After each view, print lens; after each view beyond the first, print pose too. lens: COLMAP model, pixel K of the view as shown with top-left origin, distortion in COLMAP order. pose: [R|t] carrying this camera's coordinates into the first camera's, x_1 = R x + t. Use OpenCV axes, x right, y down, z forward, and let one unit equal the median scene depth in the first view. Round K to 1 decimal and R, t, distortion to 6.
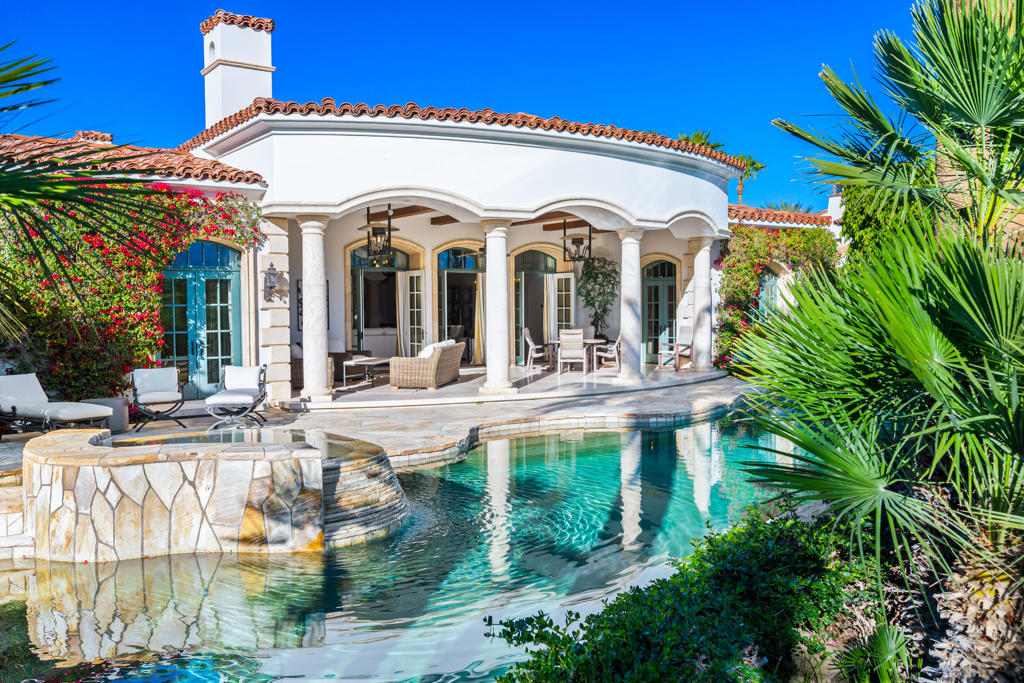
lens RADIAL K [[883.8, 0, 512.1], [0, 883.8, 341.9], [0, 0, 1]] dist [-0.007424, 0.002123]
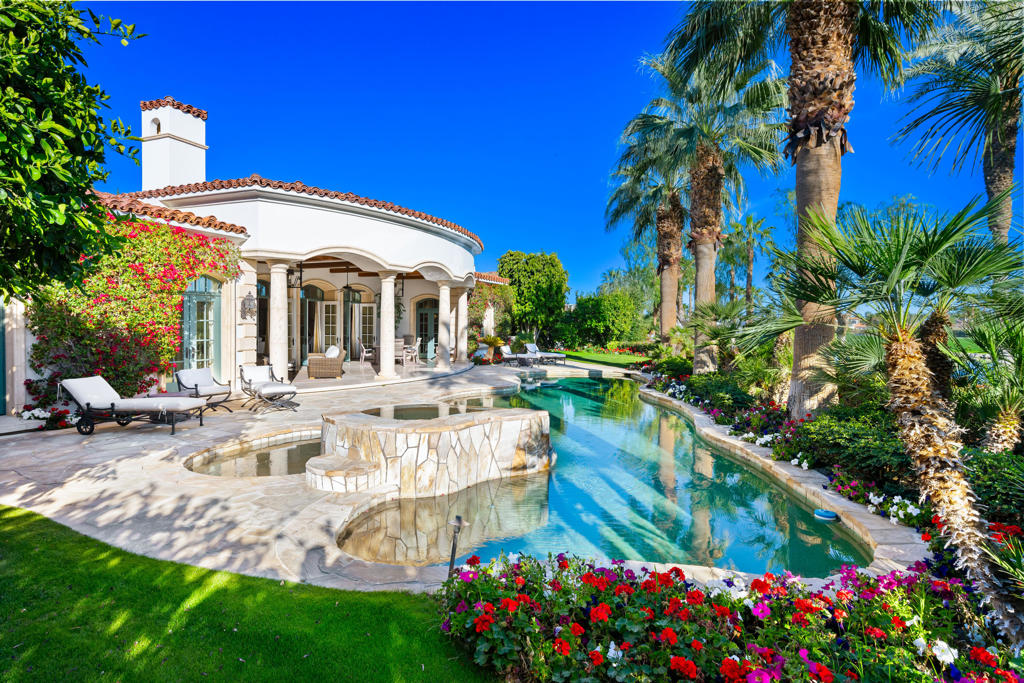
lens RADIAL K [[533.8, 0, 511.6], [0, 533.8, 338.3], [0, 0, 1]] dist [-0.000087, -0.000466]
pose [[0.845475, 0.003370, 0.534004, -0.384763], [0.003010, 0.999934, -0.011076, -0.004635], [-0.534006, 0.010971, 0.845409, 0.067014]]
